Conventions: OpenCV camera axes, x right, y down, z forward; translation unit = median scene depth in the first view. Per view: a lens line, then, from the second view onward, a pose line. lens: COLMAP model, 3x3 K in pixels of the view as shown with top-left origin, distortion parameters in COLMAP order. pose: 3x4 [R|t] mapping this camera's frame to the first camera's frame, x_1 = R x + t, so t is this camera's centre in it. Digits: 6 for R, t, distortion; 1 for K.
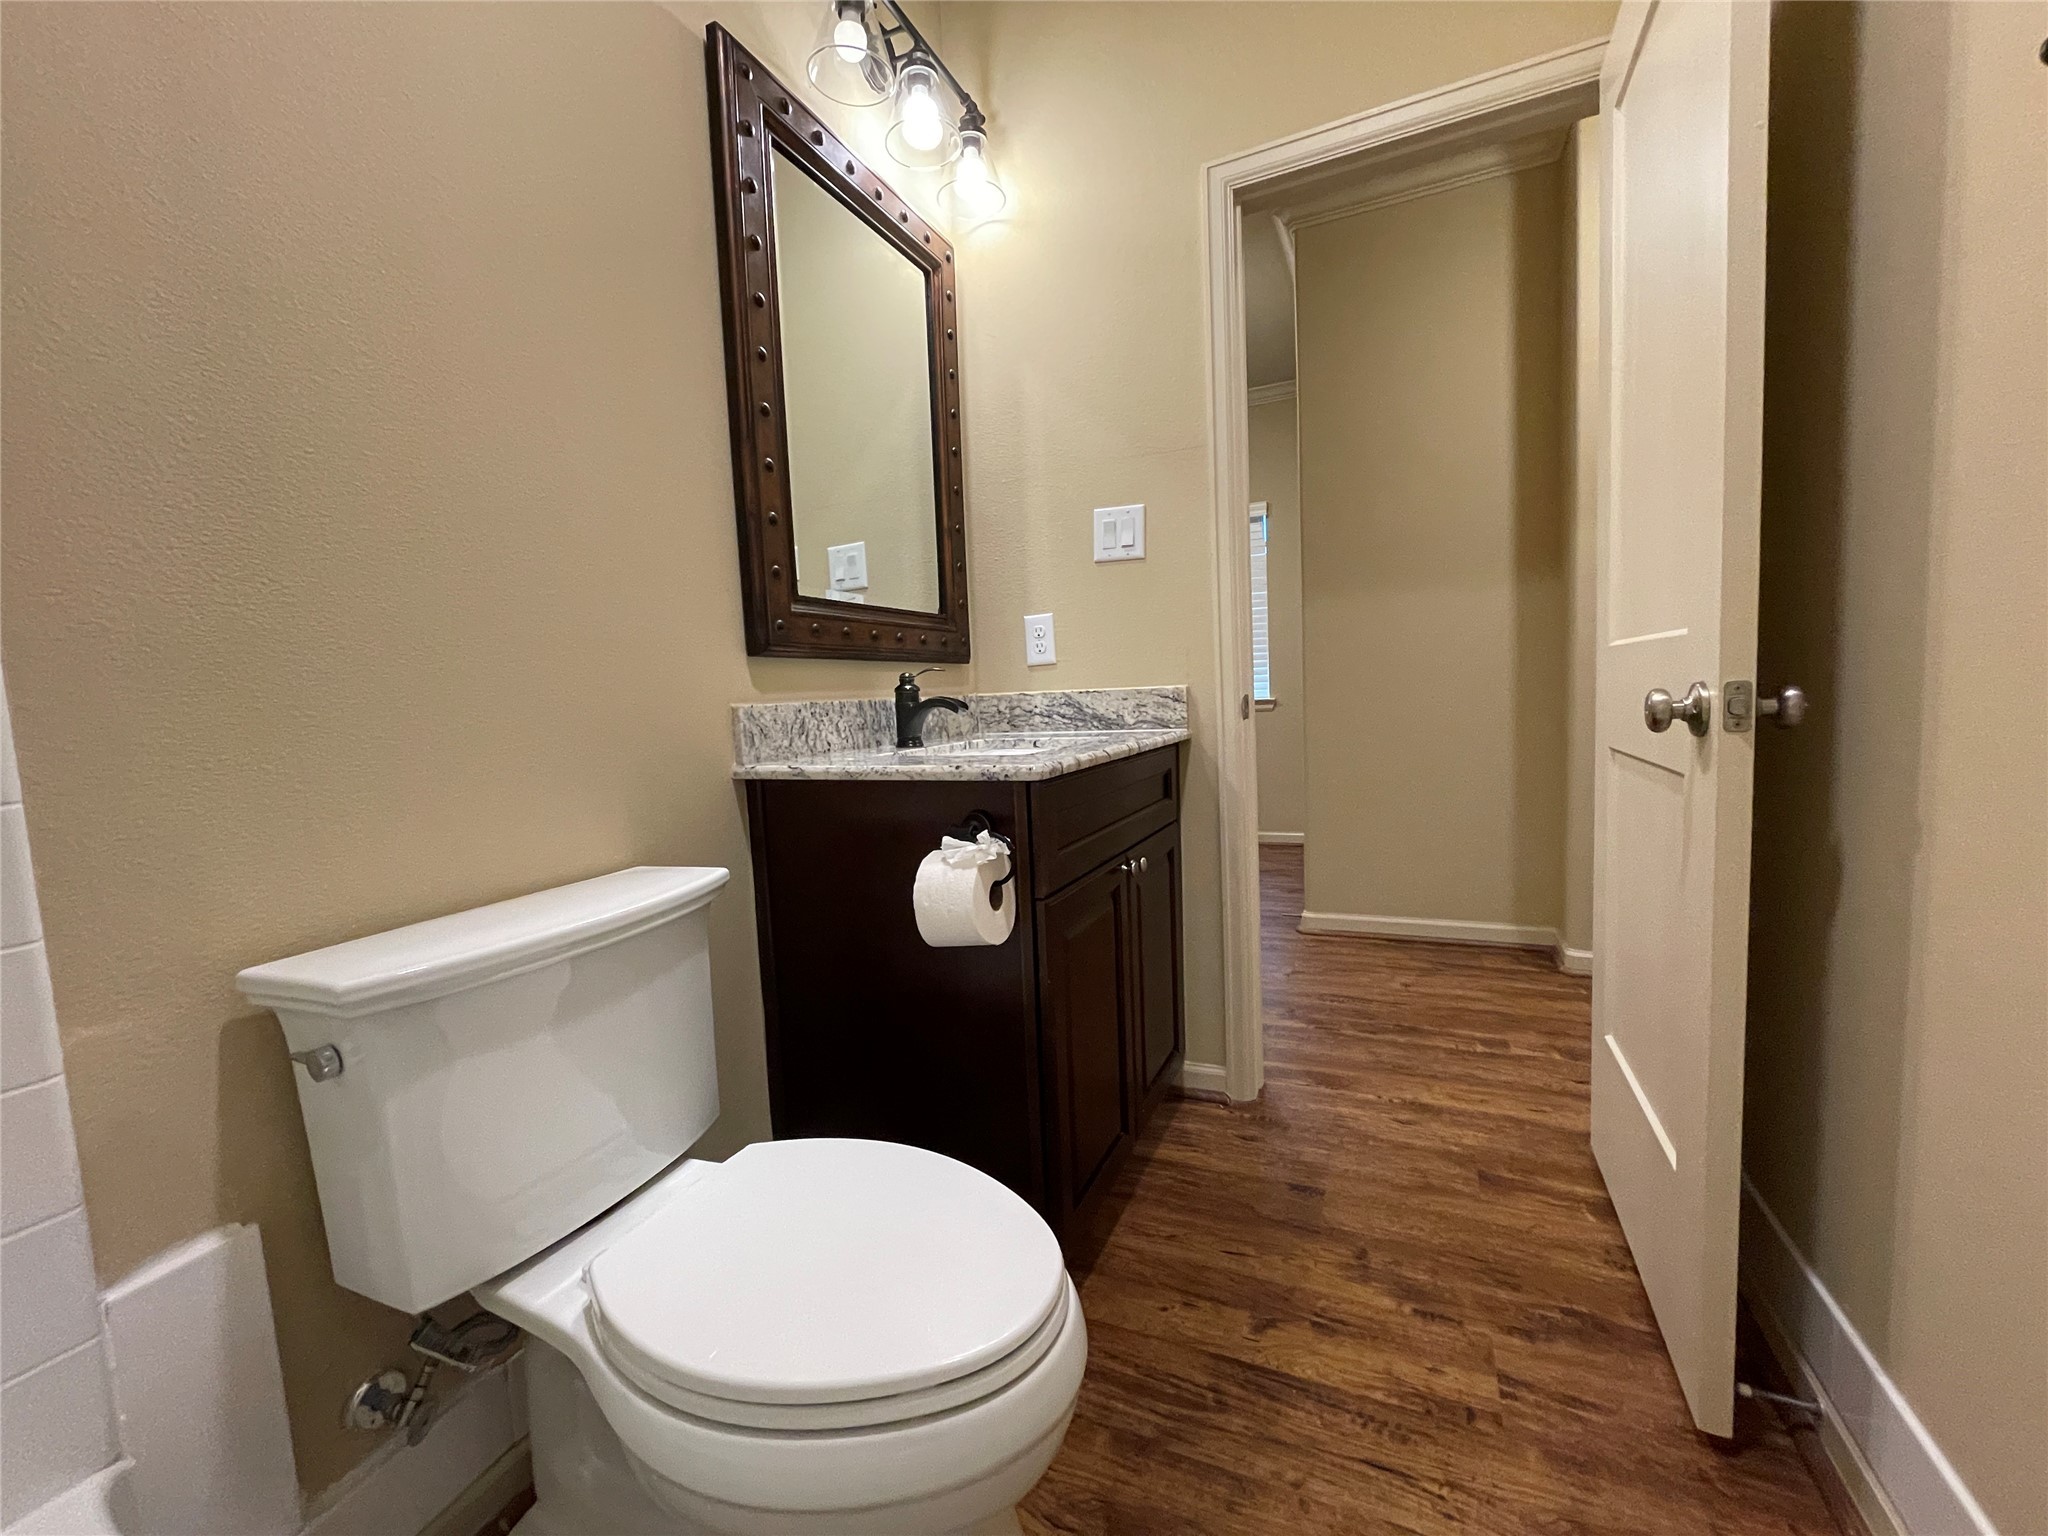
lens RADIAL K [[836.4, 0, 1025.4], [0, 836.4, 761.1], [0, 0, 1]] dist [0.002672, 0.000068]
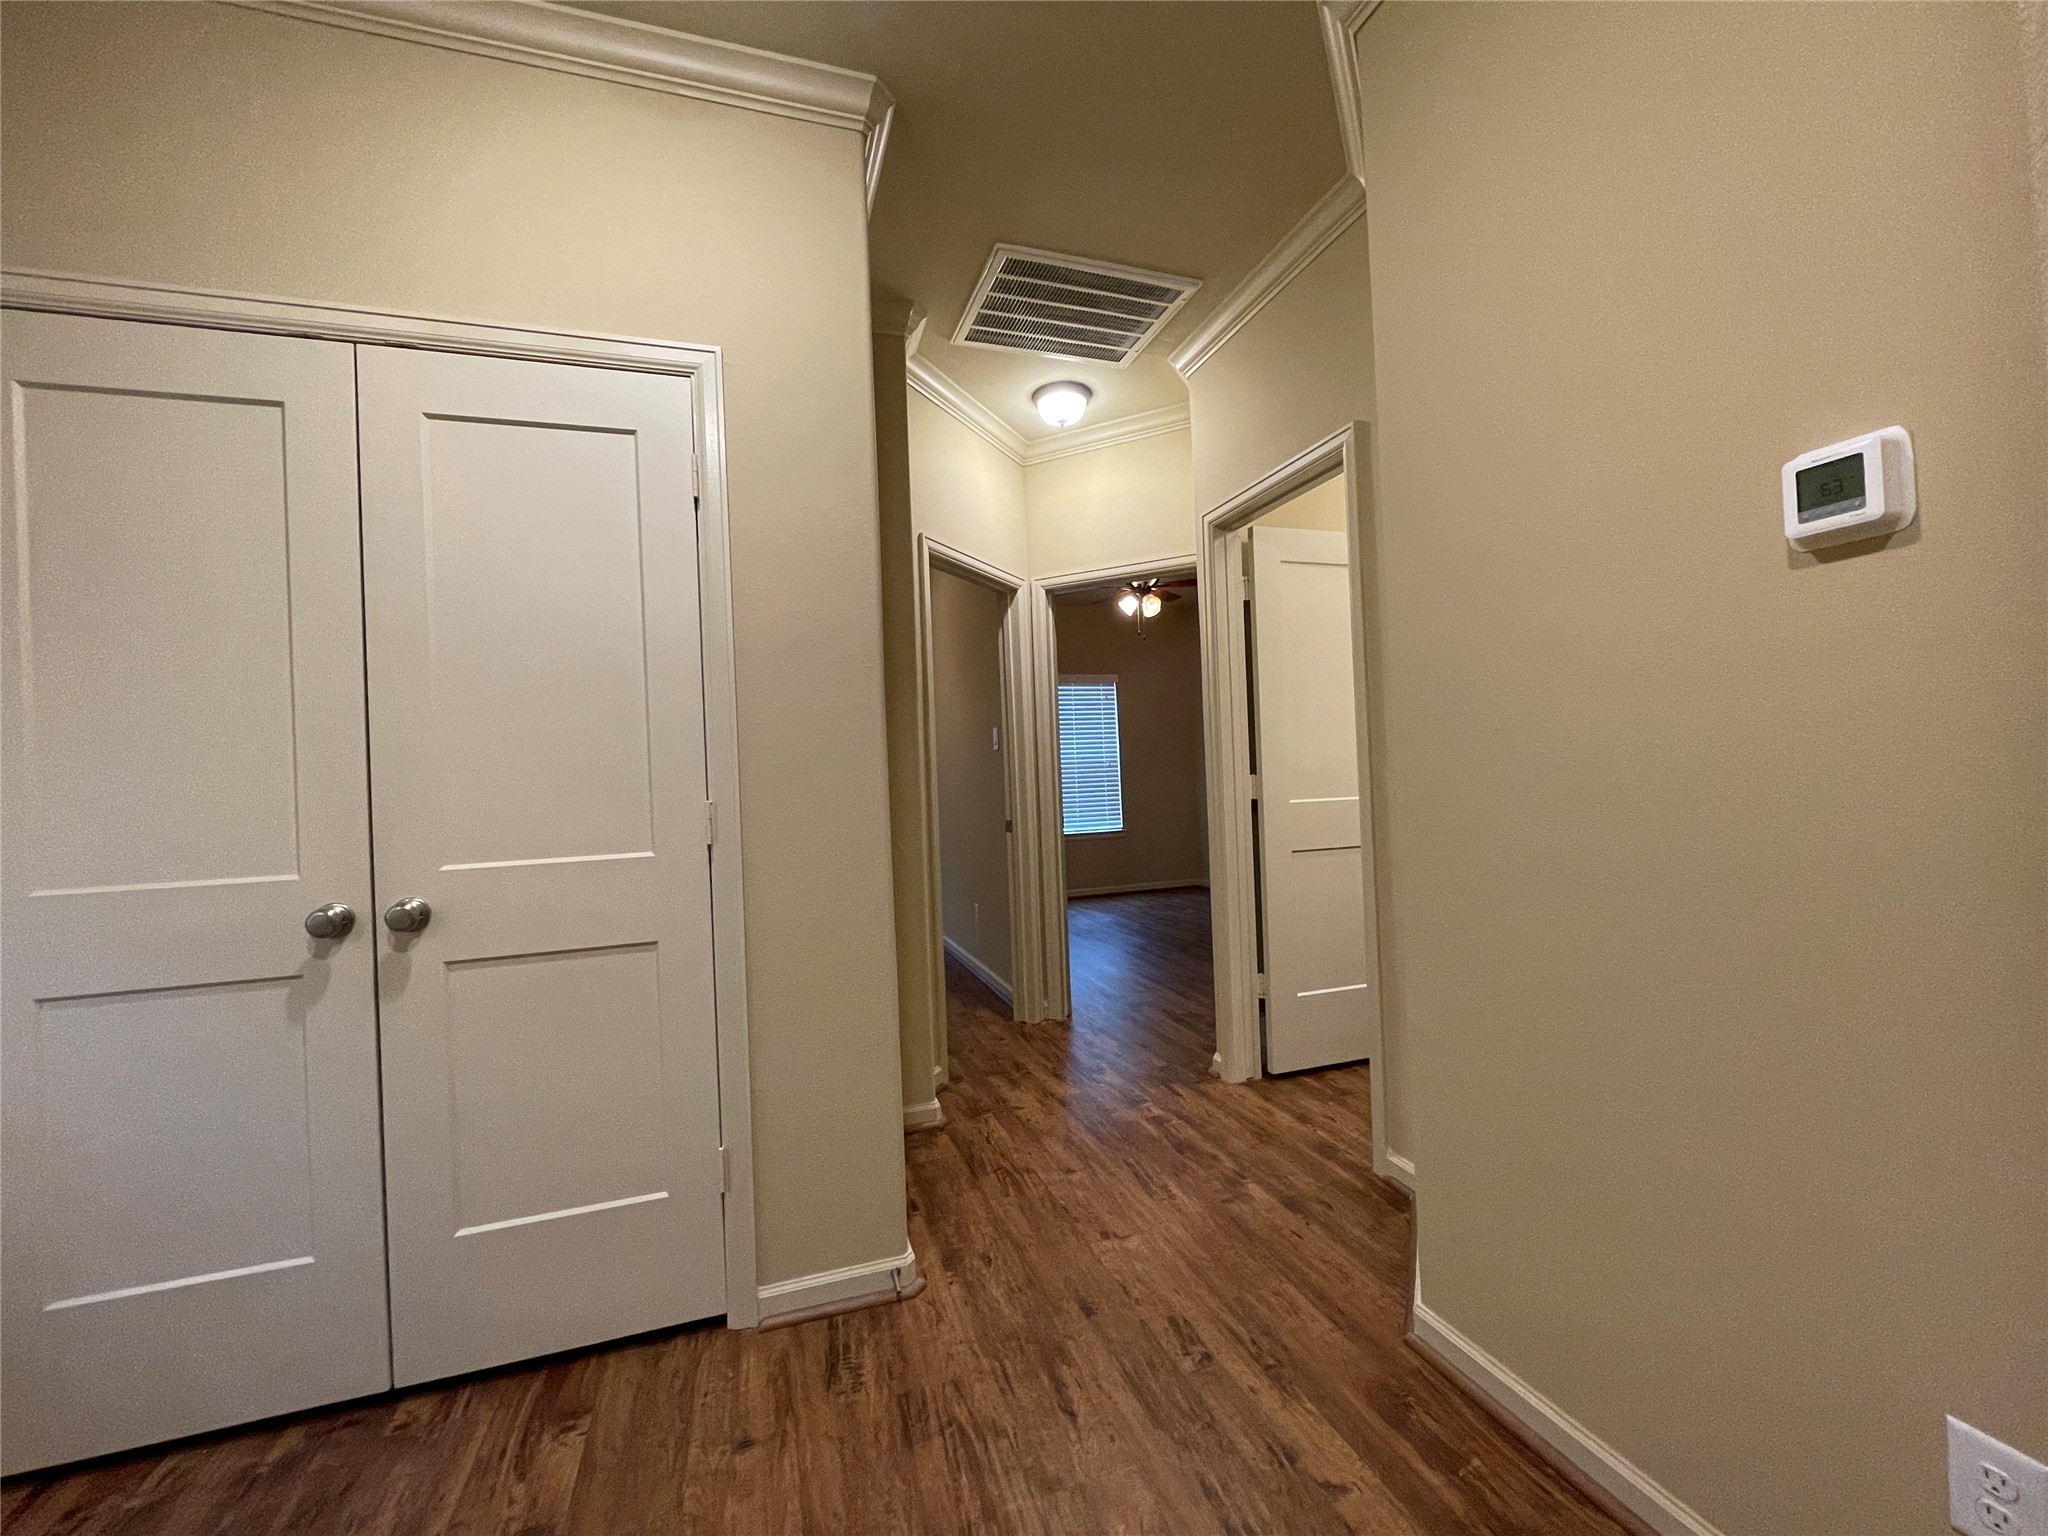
lens RADIAL K [[836.4, 0, 1022.9], [0, 836.4, 766.5], [0, 0, 1]] dist [0.002672, 0.000068]
pose [[-0.677730, 0.069967, 0.731975, -0.243179], [0.124852, 0.991958, 0.020782, -0.226247], [-0.724634, 0.105473, -0.681015, 1.845978]]
